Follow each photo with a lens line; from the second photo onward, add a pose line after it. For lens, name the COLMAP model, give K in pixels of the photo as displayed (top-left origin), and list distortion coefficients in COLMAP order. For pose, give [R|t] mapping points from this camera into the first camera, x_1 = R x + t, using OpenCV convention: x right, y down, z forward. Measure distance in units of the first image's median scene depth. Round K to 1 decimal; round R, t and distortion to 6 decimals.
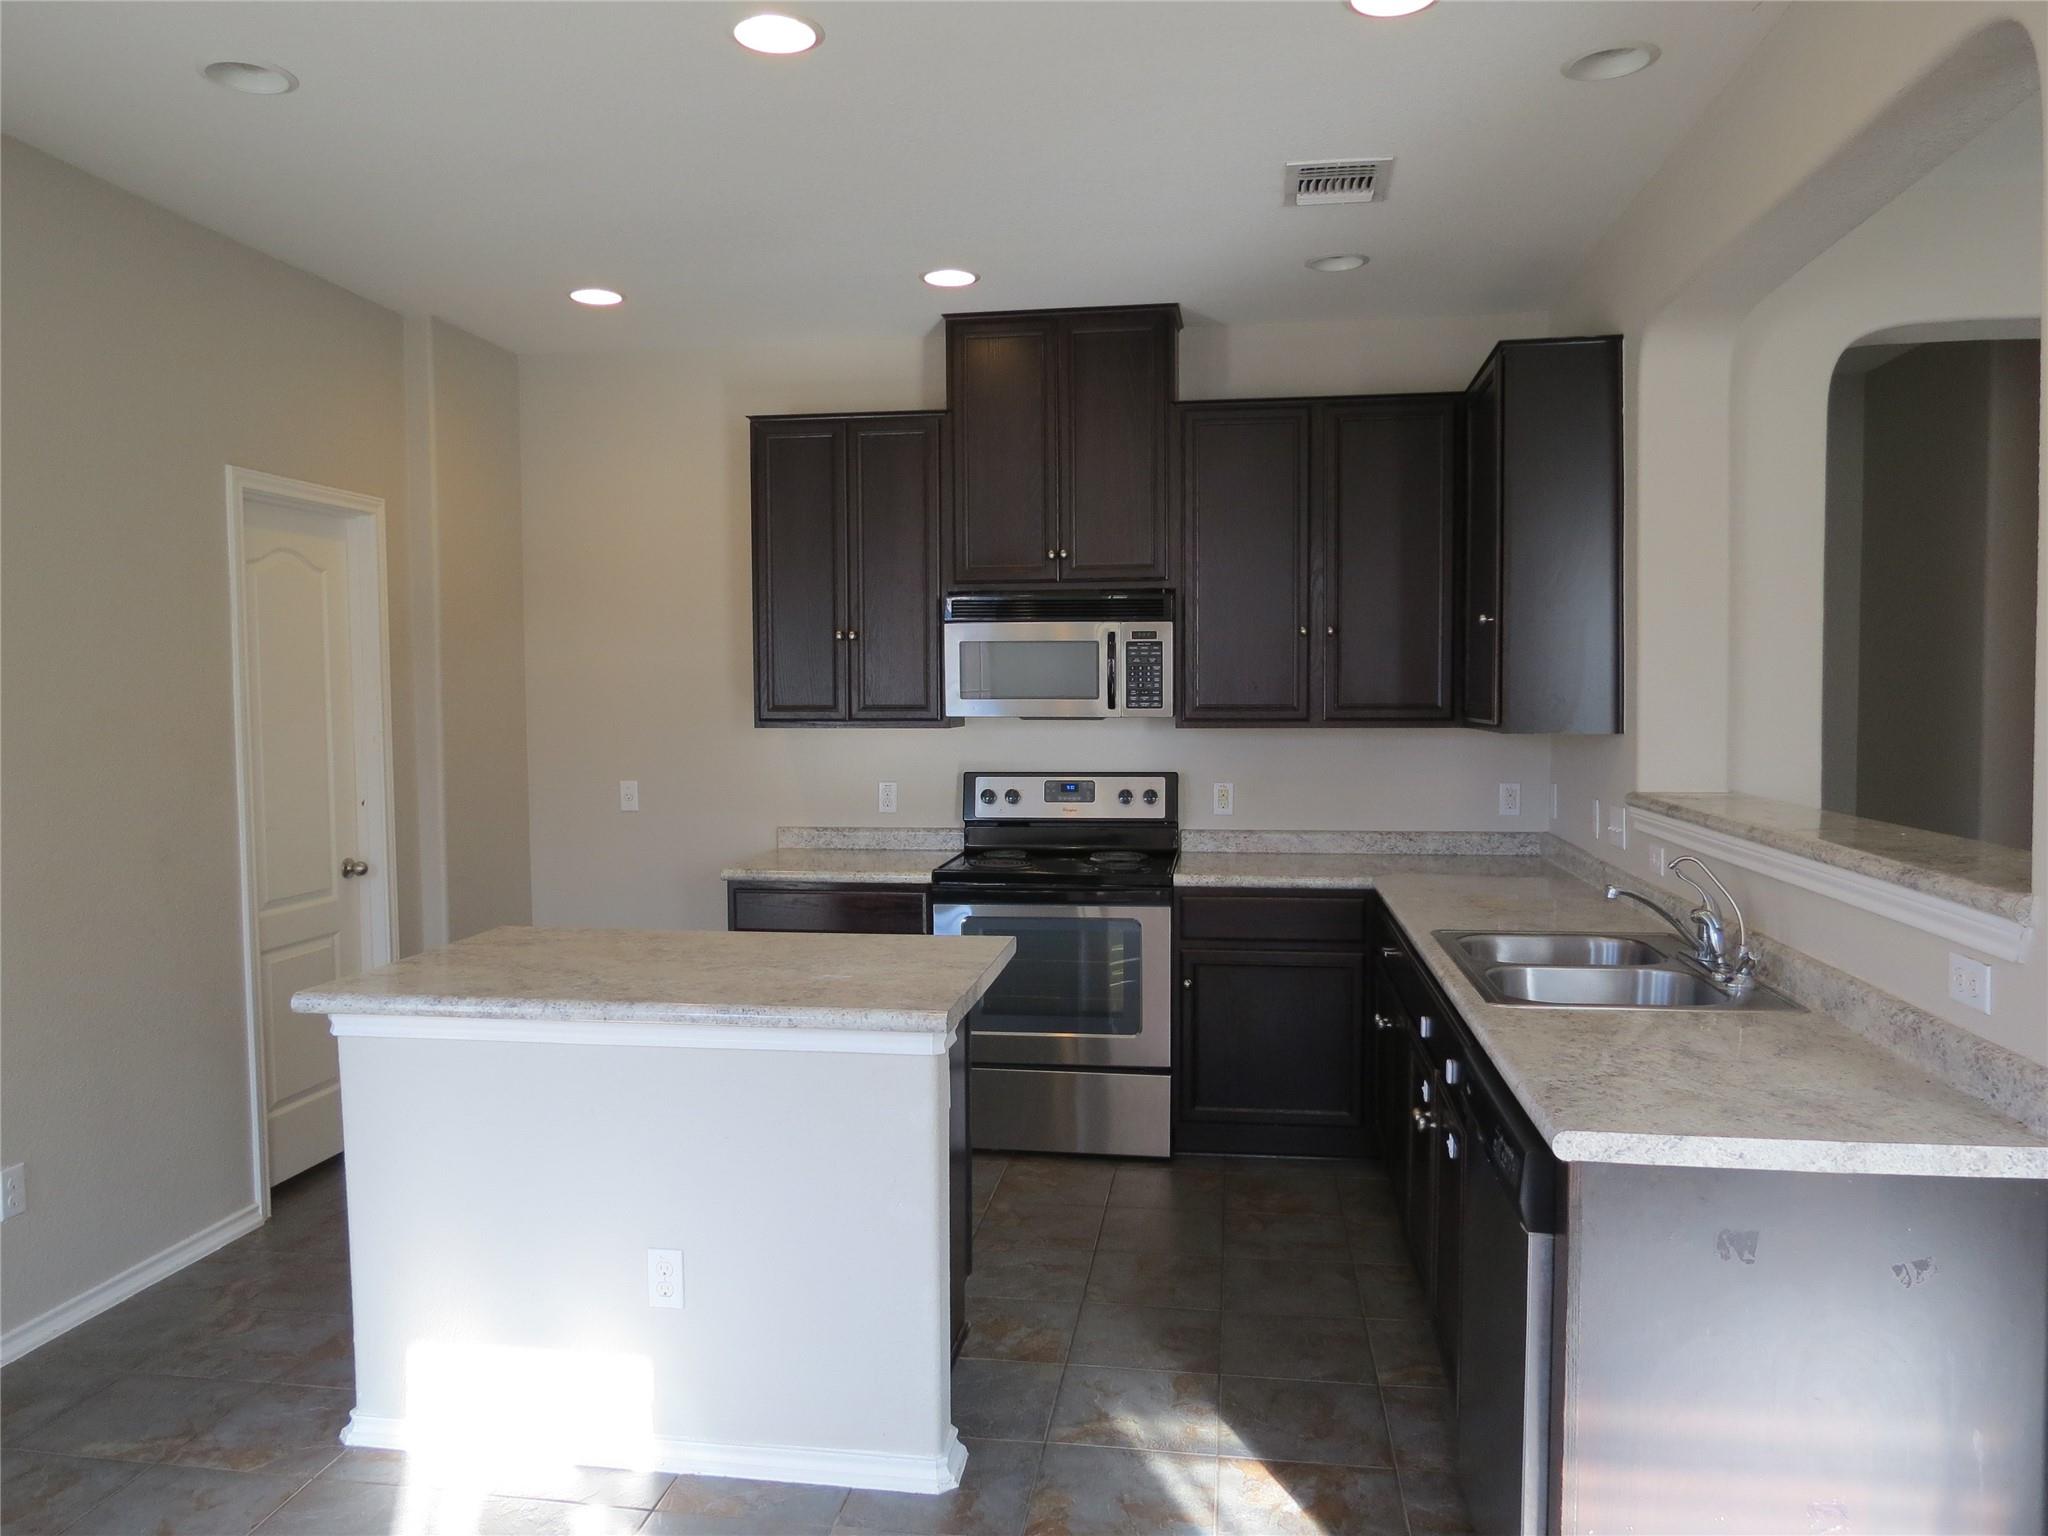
lens RADIAL K [[1451.4, 0, 1013.8], [0, 1451.4, 771.2], [0, 0, 1]] dist [-0.040453, 0.024516]
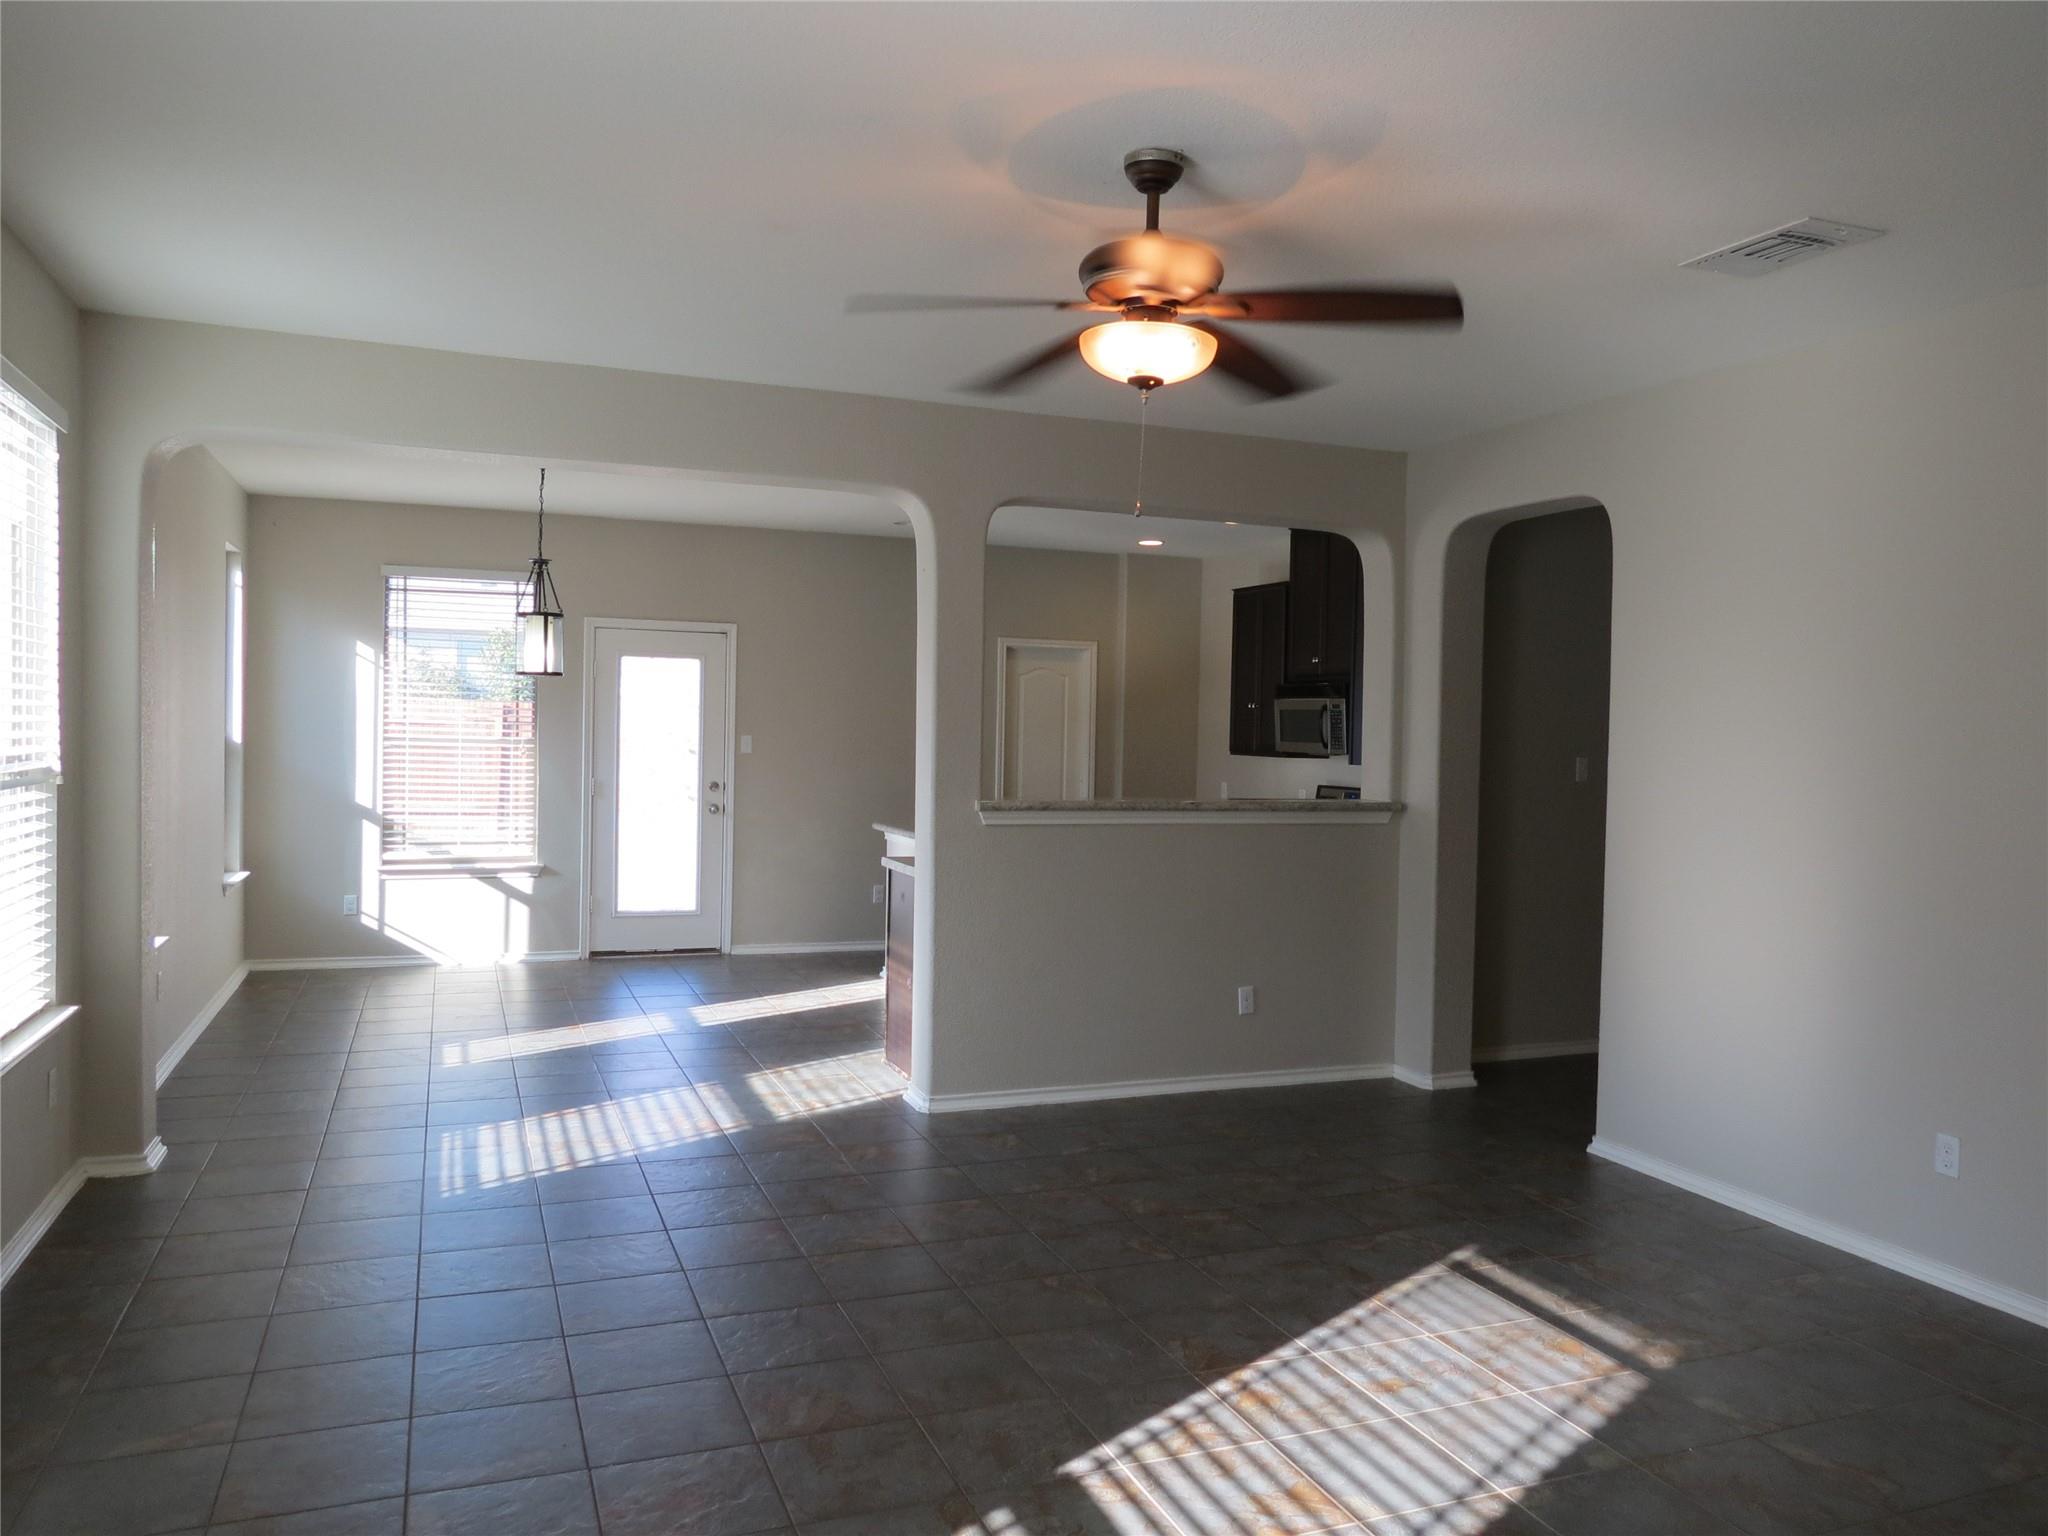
lens RADIAL K [[1451.4, 0, 1029.0], [0, 1451.4, 767.5], [0, 0, 1]] dist [-0.040453, 0.024516]
pose [[0.519426, 0.035958, -0.853759, 1.373634], [-0.072962, 0.997332, -0.002385, 0.011444], [0.851395, 0.063530, 0.520663, -0.210625]]
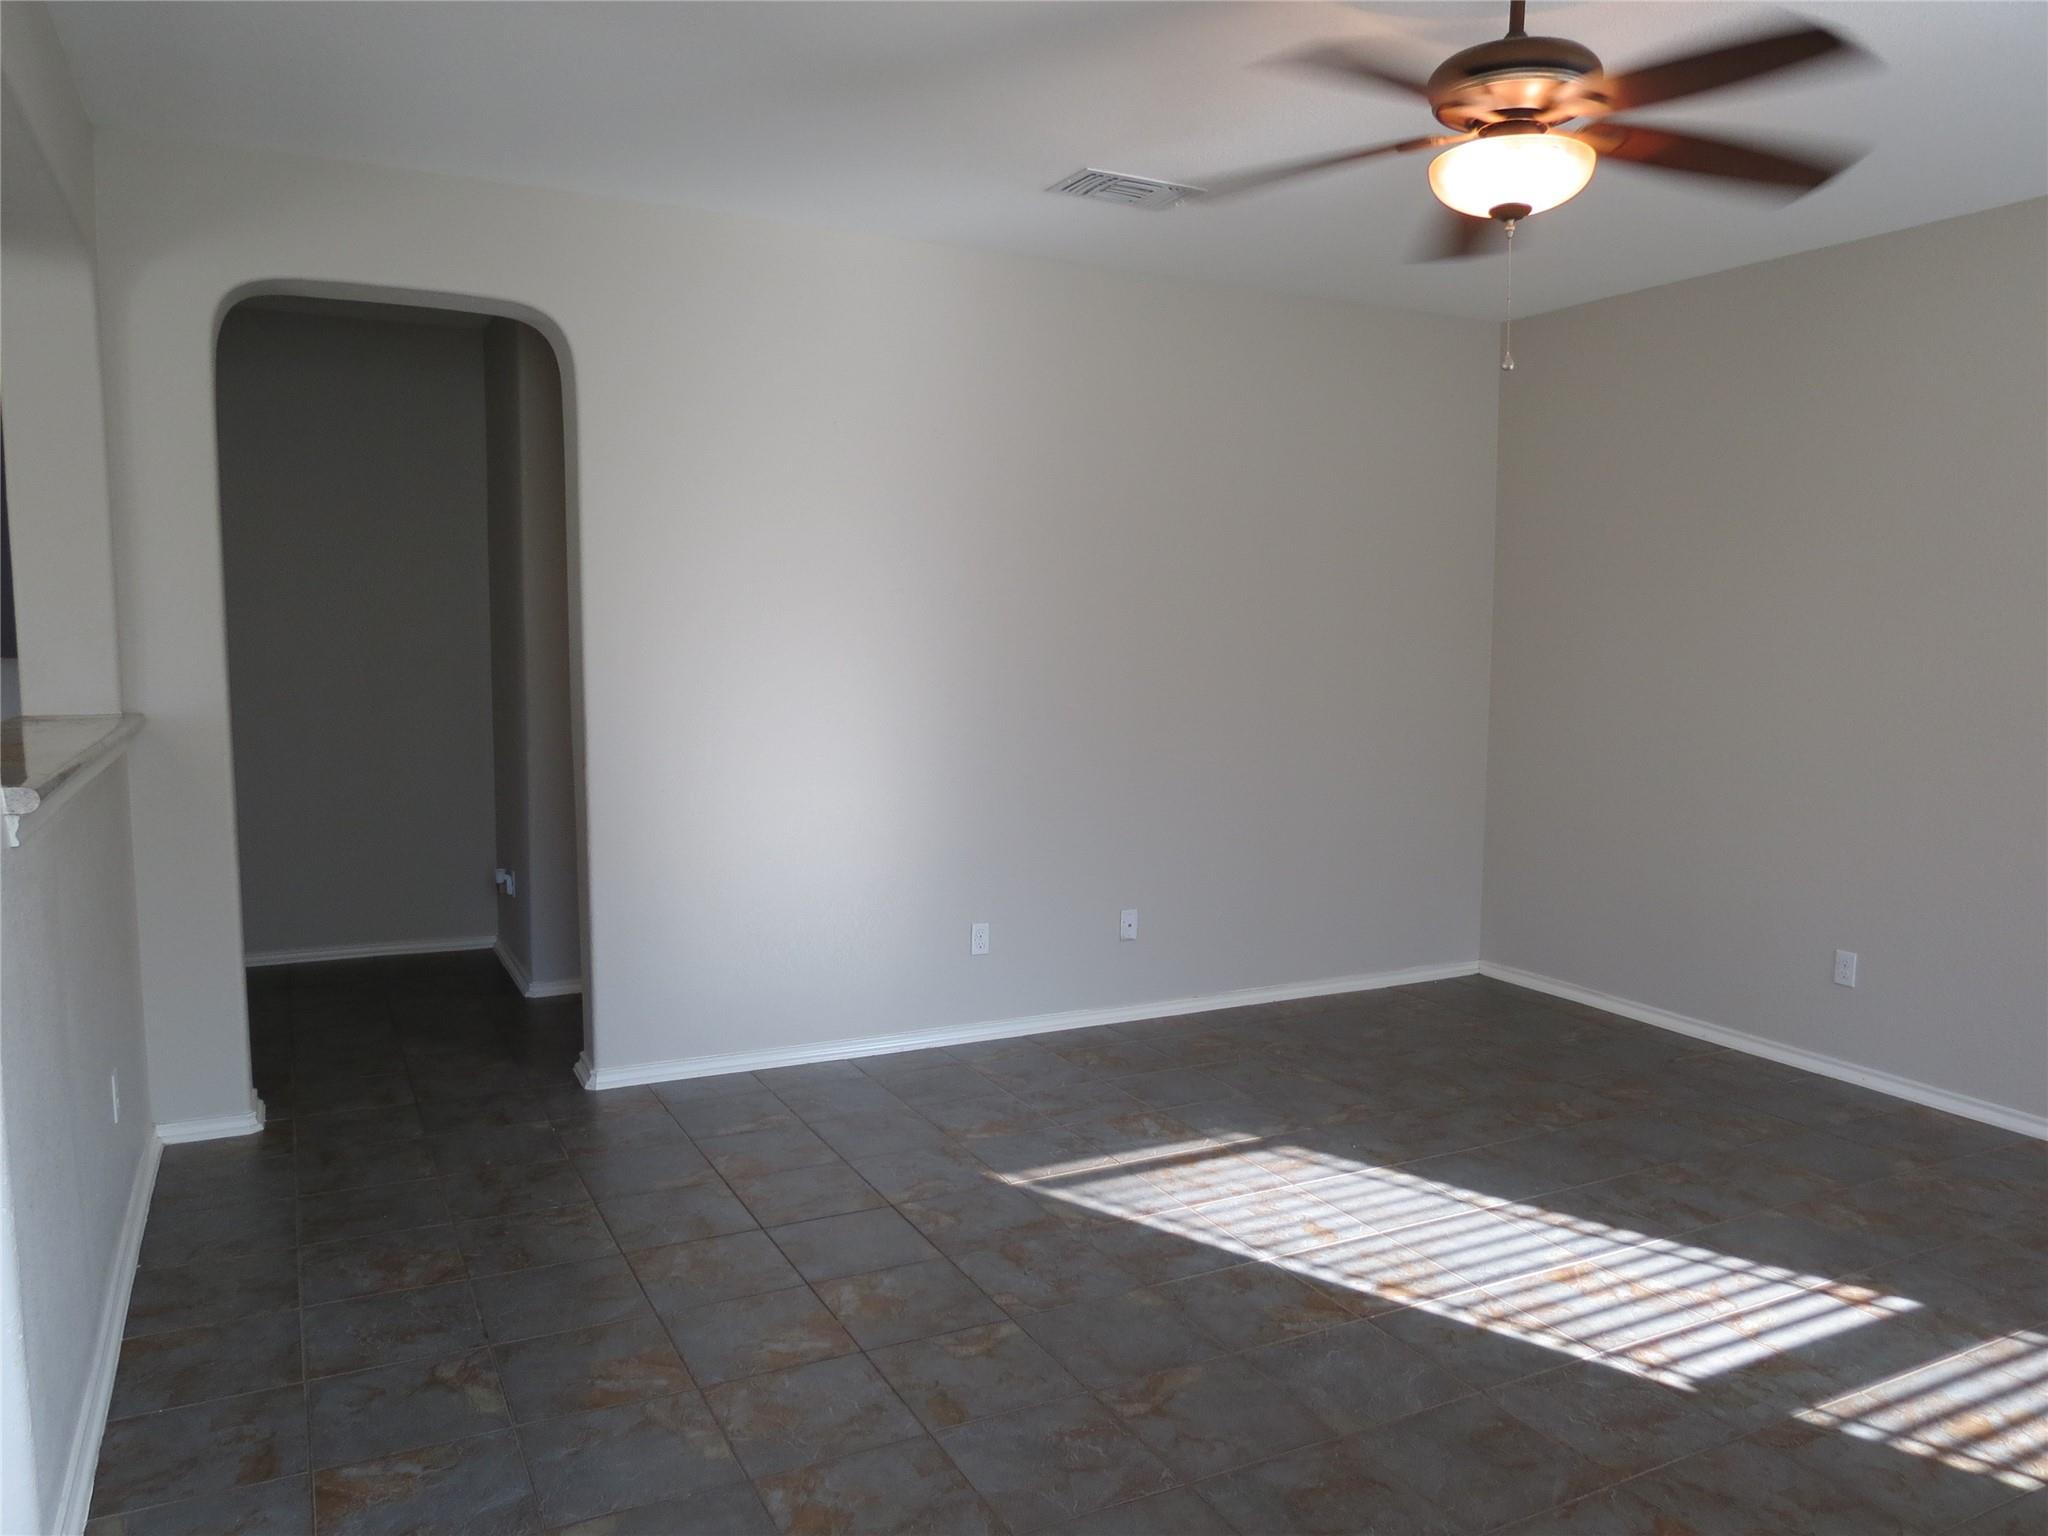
lens RADIAL K [[1451.4, 0, 1027.6], [0, 1451.4, 768.9], [0, 0, 1]] dist [-0.040453, 0.024516]
pose [[0.799362, -0.046301, 0.599063, 0.296485], [0.020422, 0.998544, 0.049925, 0.018086], [-0.600502, -0.027674, 0.799144, -0.176831]]
